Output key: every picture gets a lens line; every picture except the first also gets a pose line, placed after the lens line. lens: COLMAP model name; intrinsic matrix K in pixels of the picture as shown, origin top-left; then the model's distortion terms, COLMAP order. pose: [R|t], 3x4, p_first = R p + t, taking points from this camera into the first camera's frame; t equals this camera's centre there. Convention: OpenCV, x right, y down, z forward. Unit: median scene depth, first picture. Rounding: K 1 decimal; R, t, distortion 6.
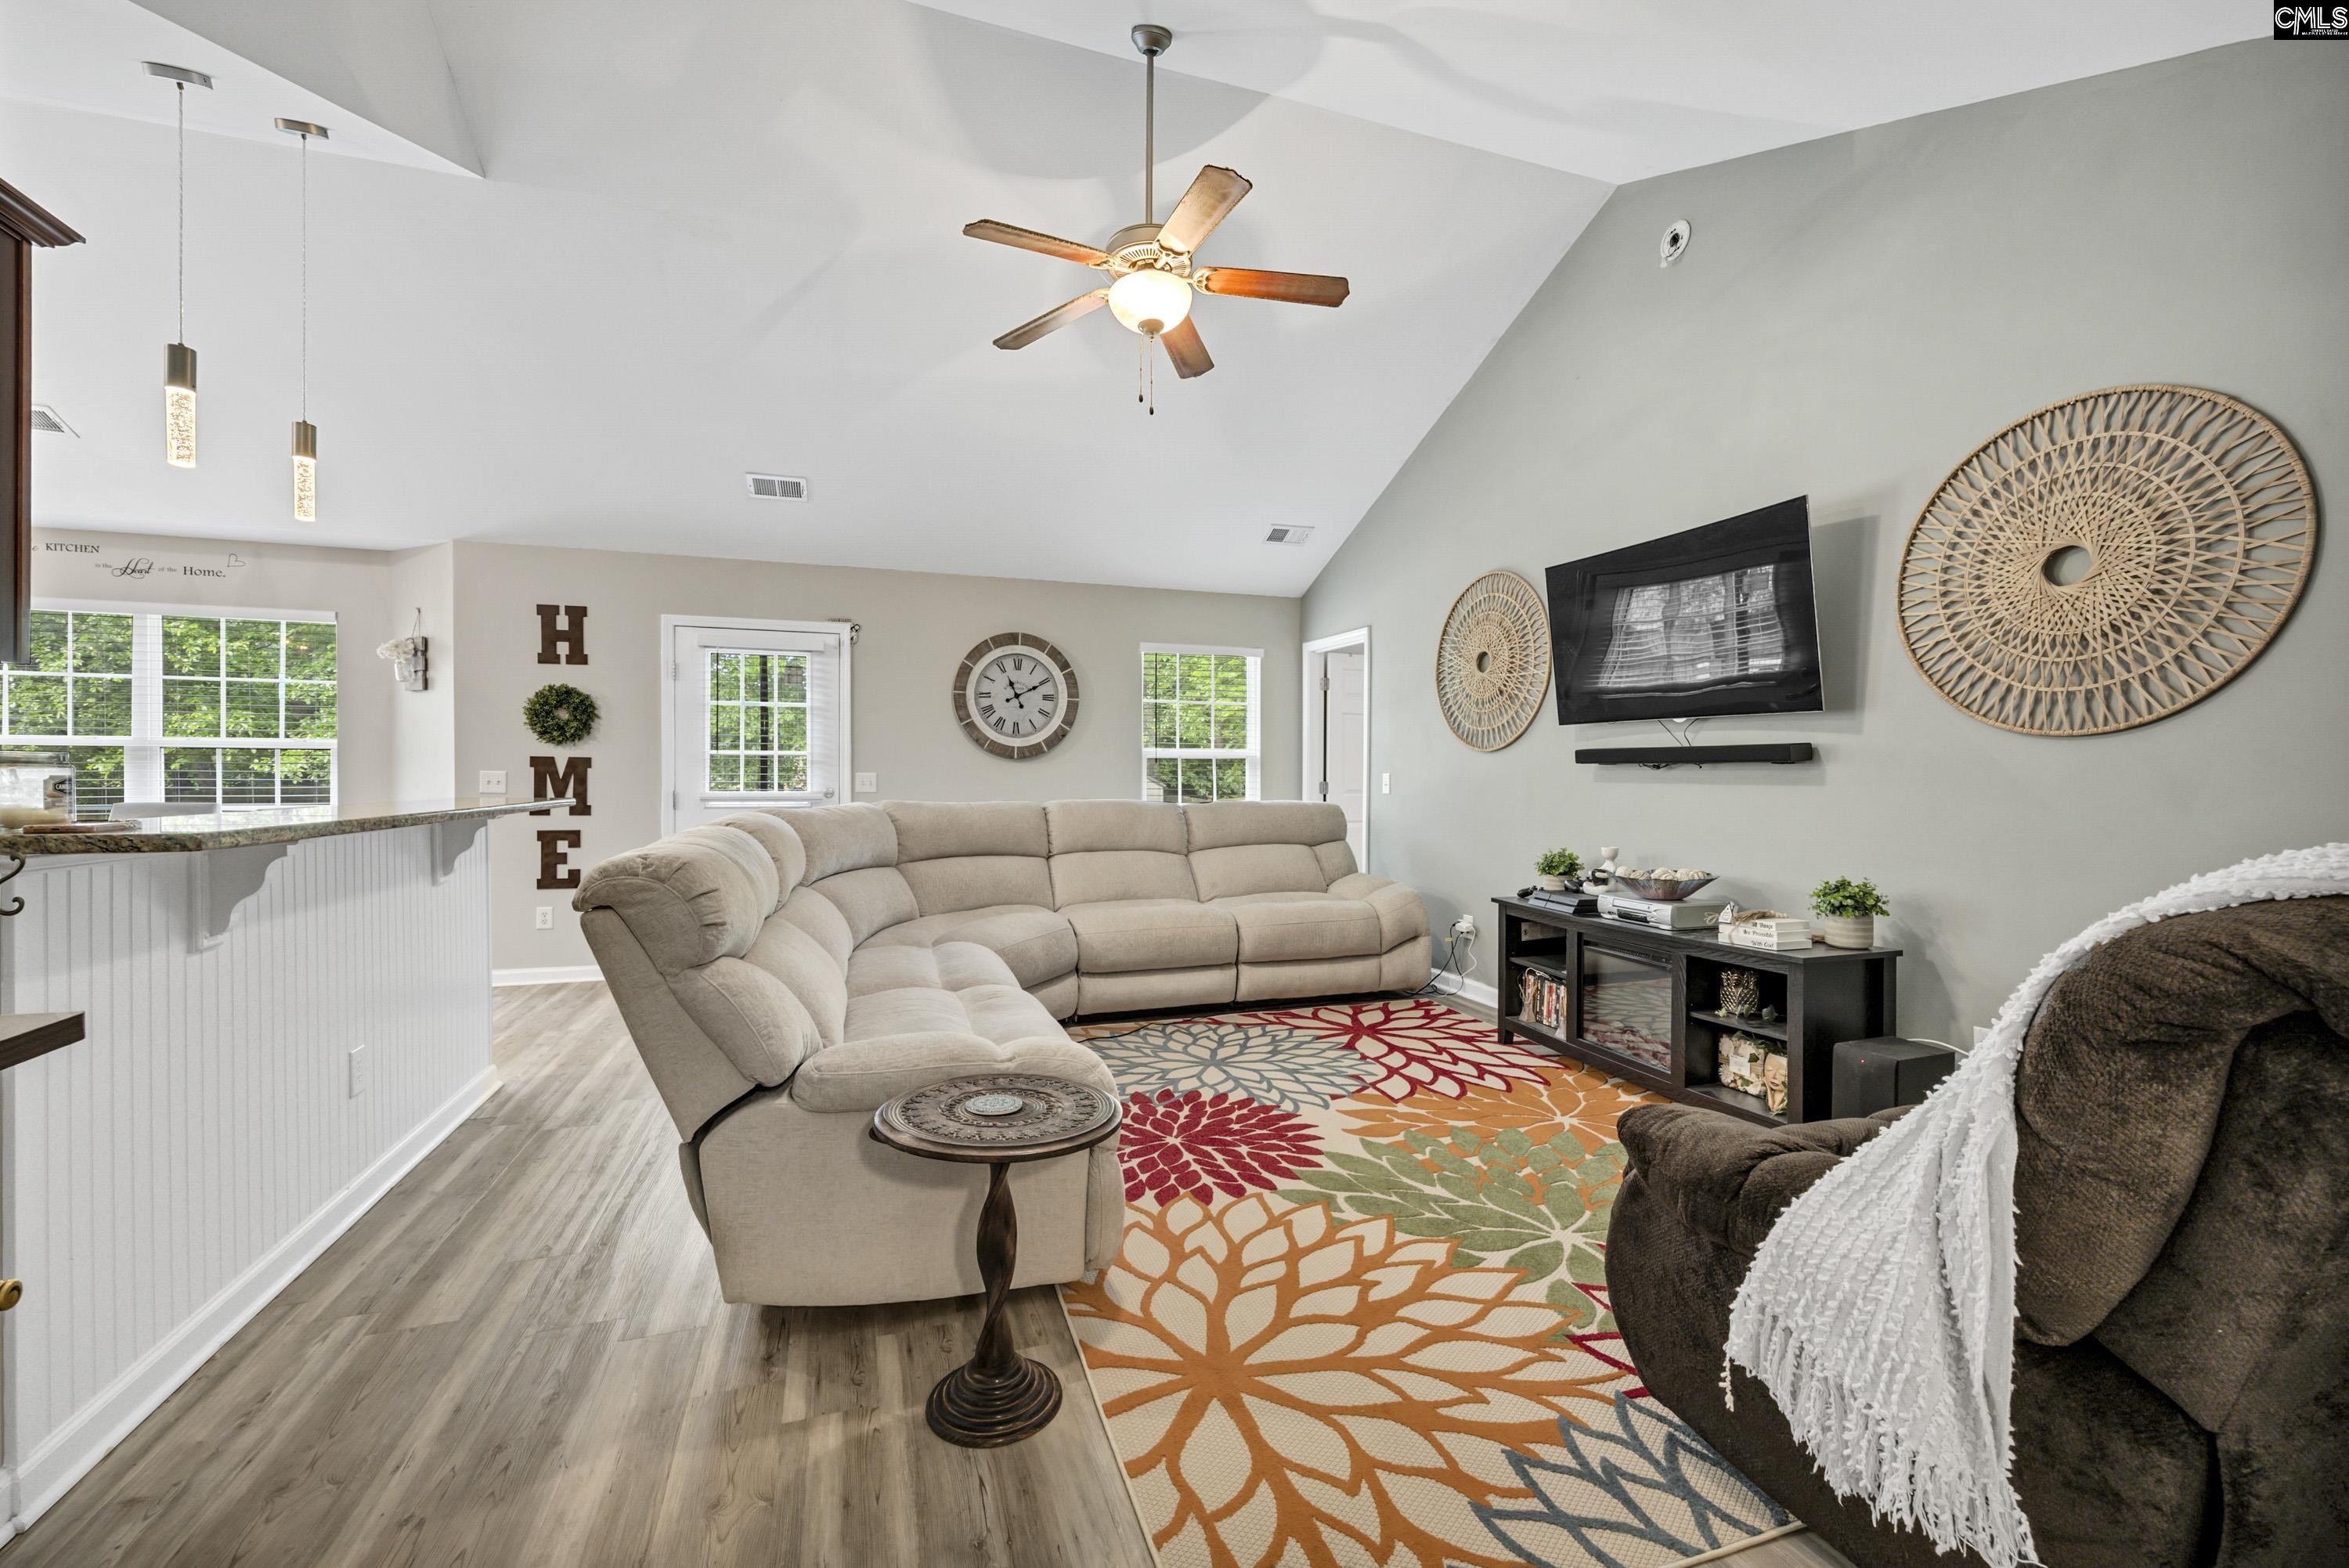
lens RADIAL K [[947.2, 0, 1174.5], [0, 947.2, 784.0], [0, 0, 1]] dist [-0.000835, 0.000096]
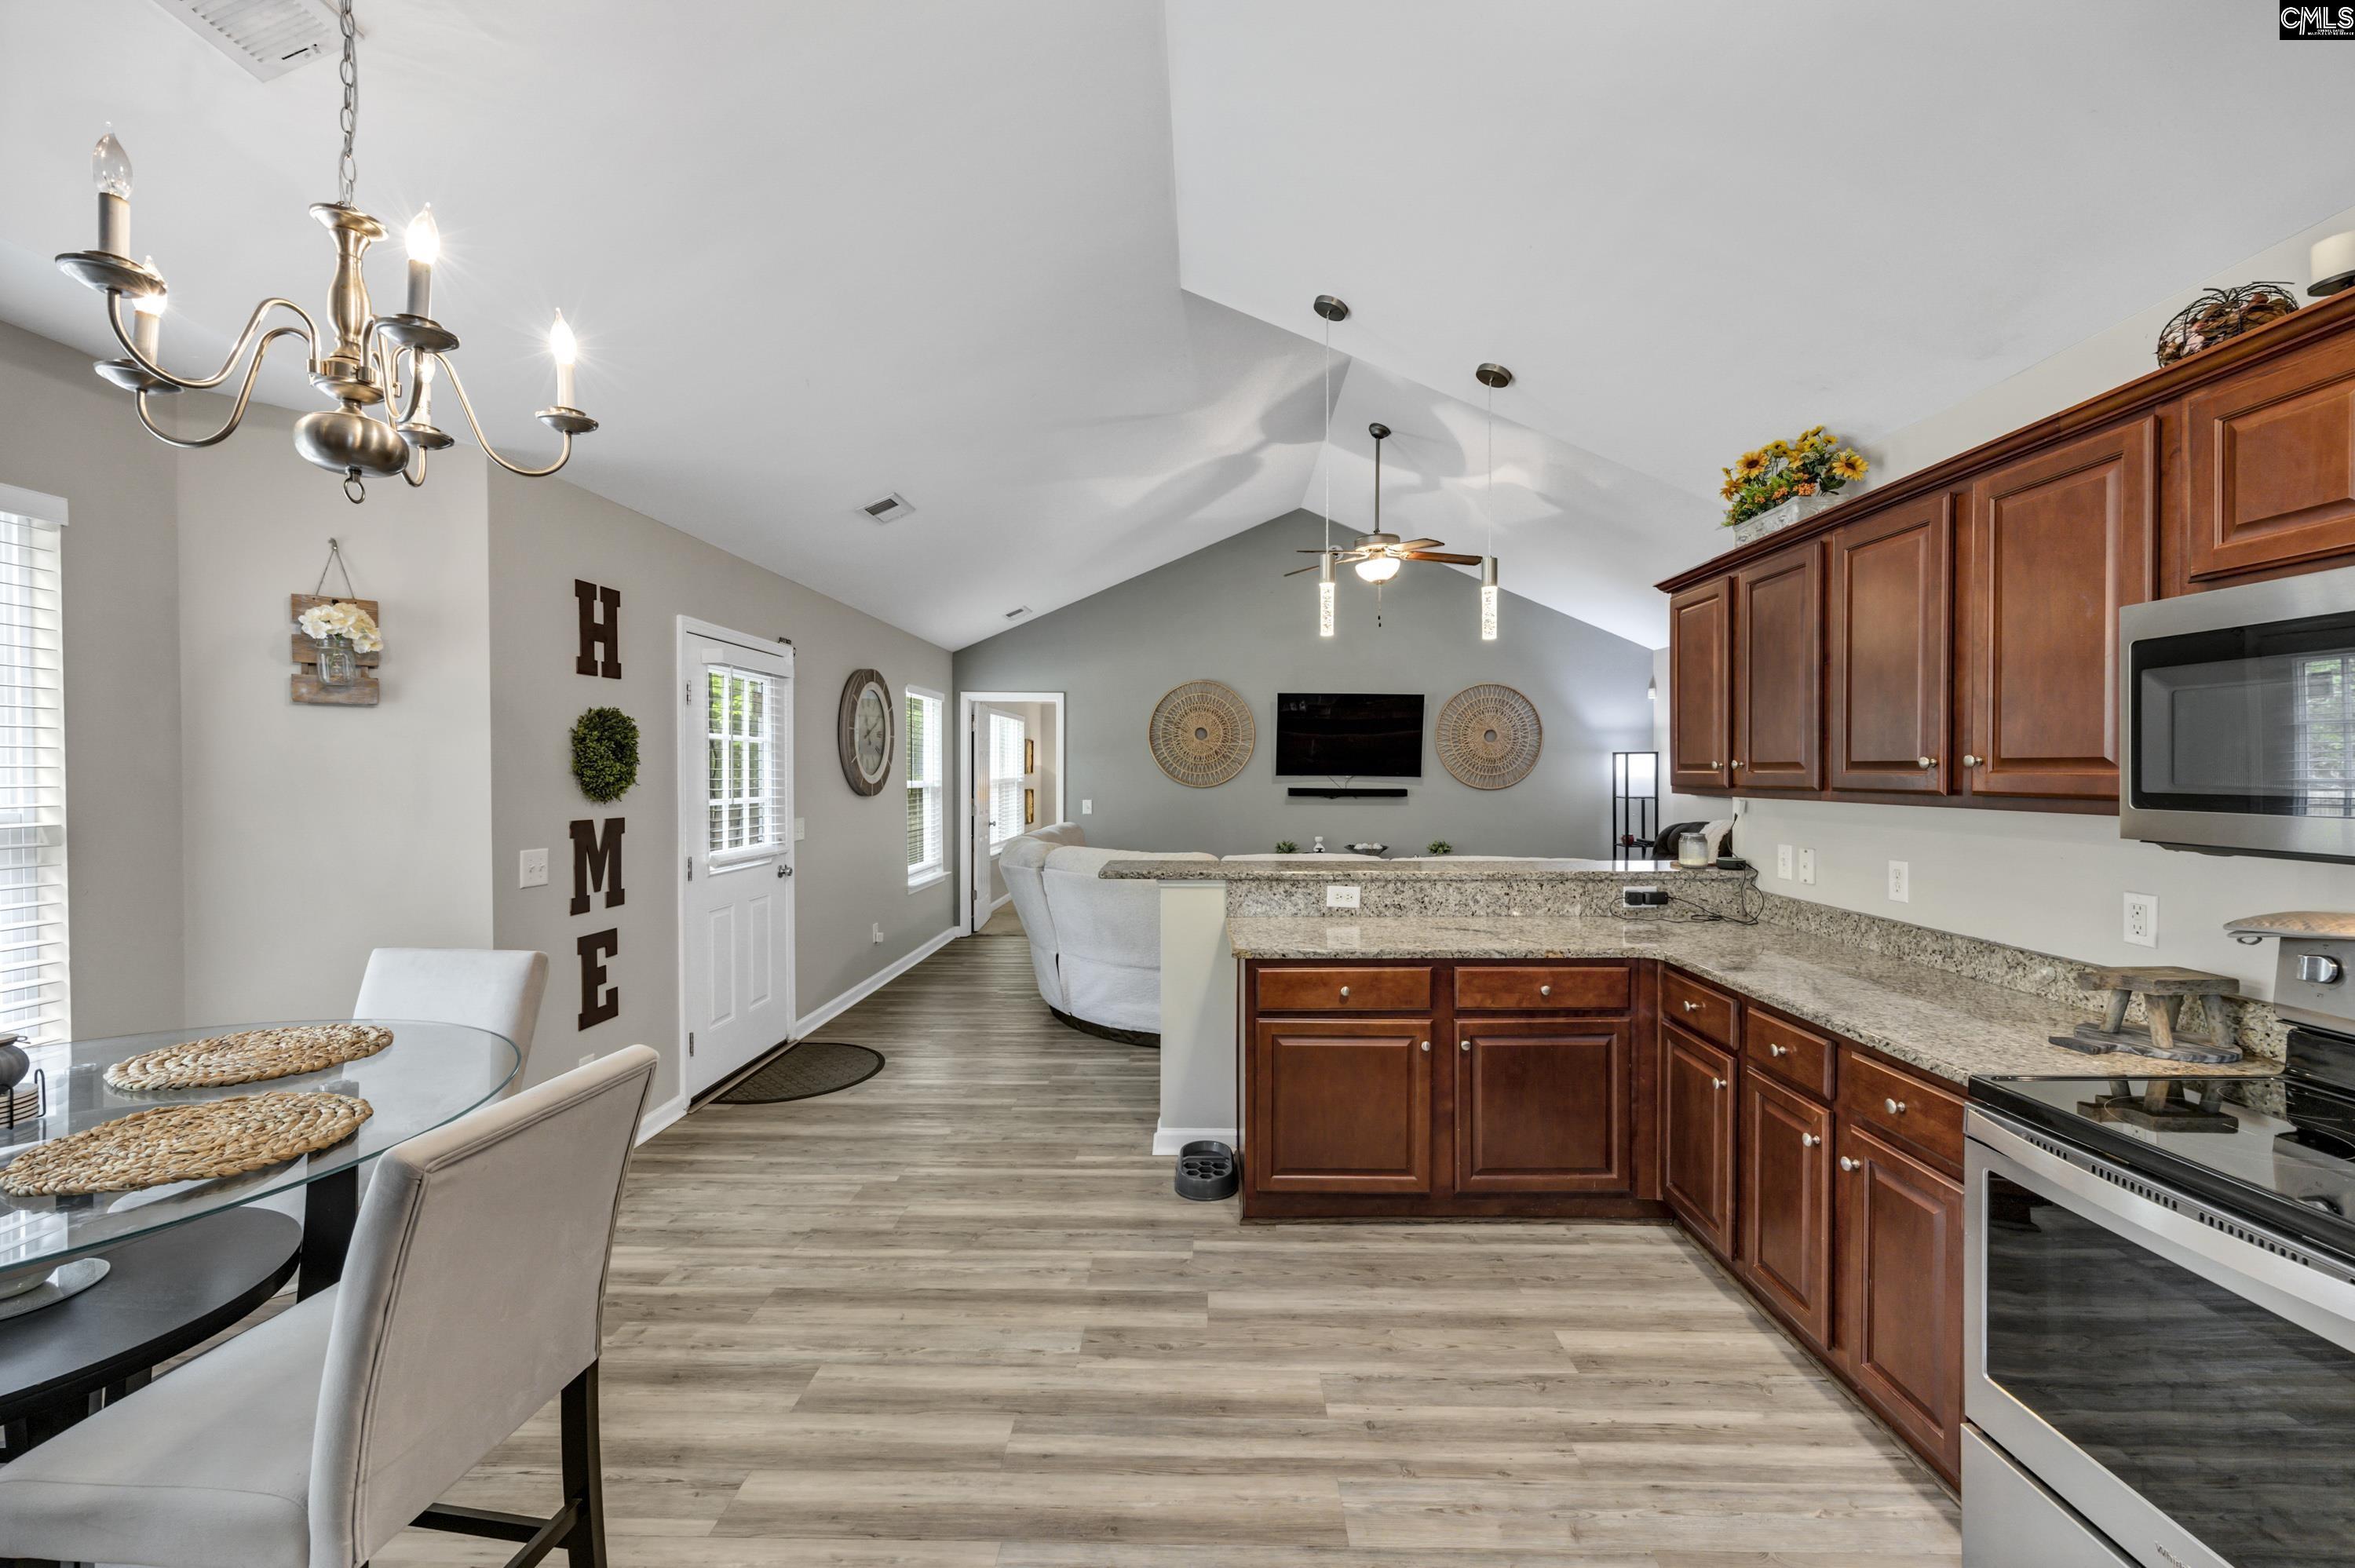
lens RADIAL K [[949.6, 0, 1177.5], [0, 949.6, 784.0], [0, 0, 1]] dist [-0.000835, 0.000096]
pose [[0.351939, -0.017589, 0.935858, -1.115115], [0.009447, 0.999839, 0.015239, -0.058989], [-0.935975, 0.003478, 0.352048, 0.400356]]
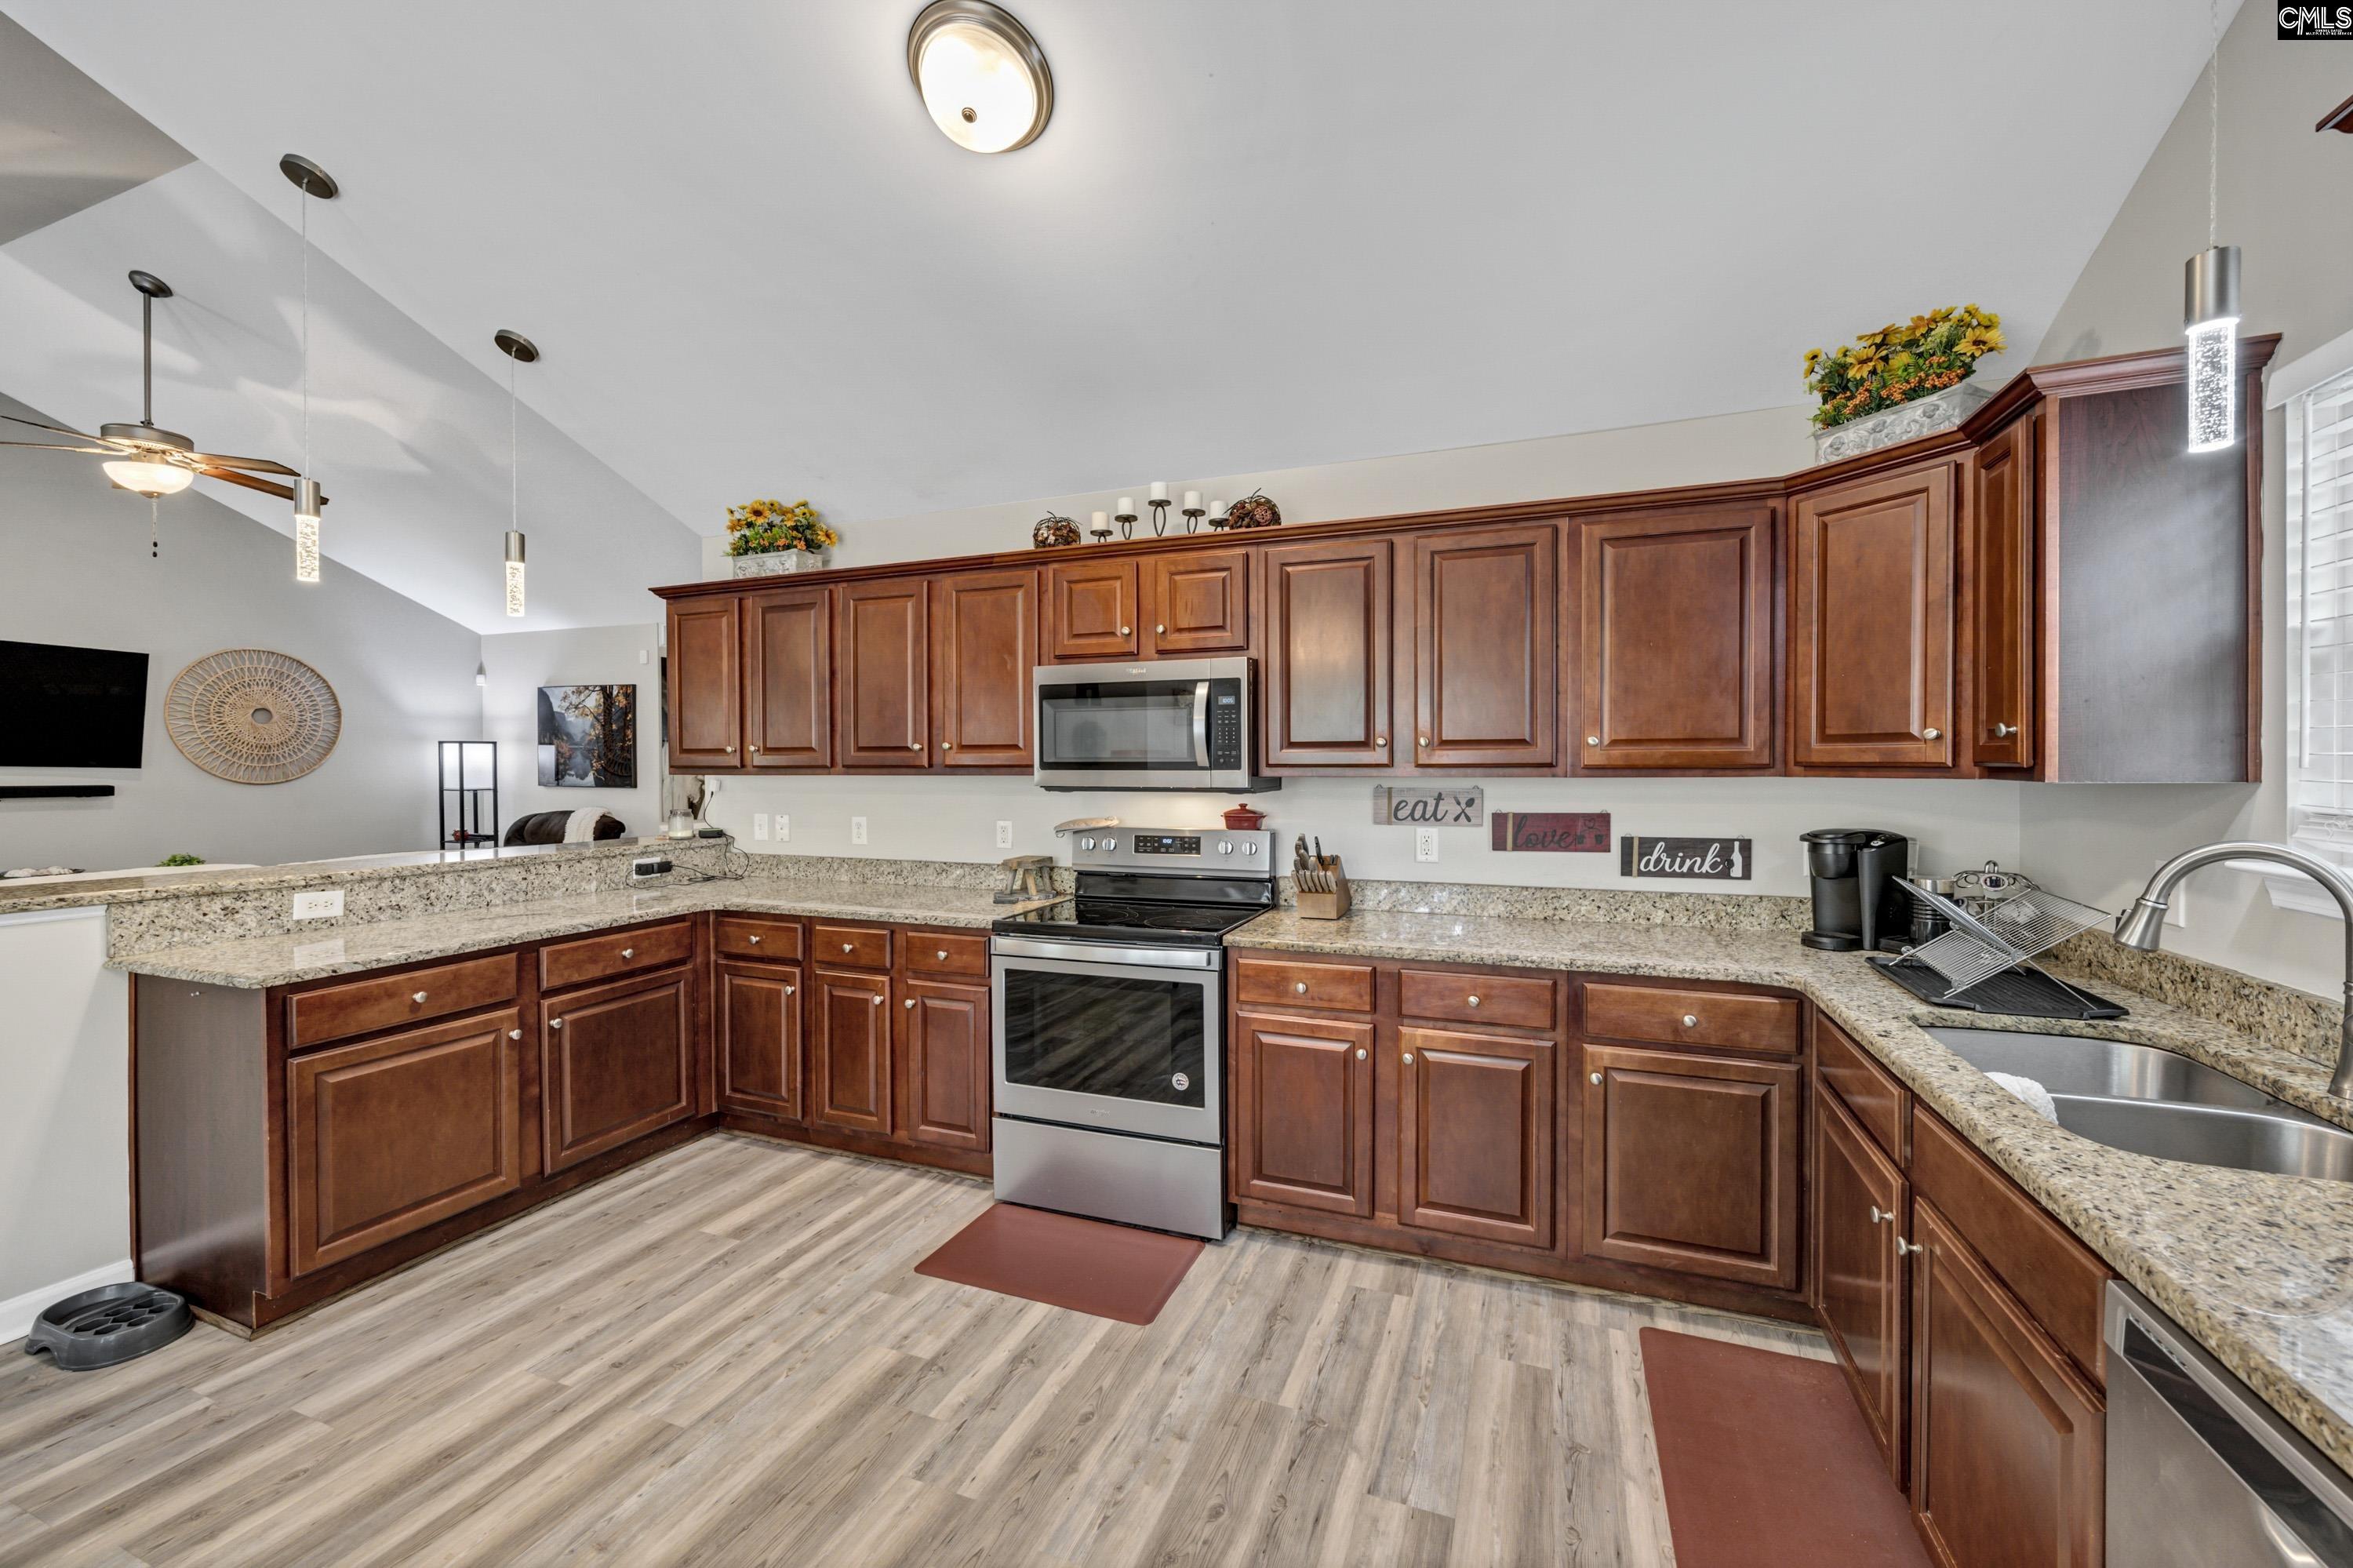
lens RADIAL K [[931.0, 0, 1211.4], [0, 931.0, 782.1], [0, 0, 1]] dist [-0.002416, -0.000177]
pose [[-0.773071, -0.013085, 0.634185, -1.178390], [0.002928, 0.999703, 0.024195, -0.049812], [-0.634313, 0.020561, -0.772803, 0.609613]]
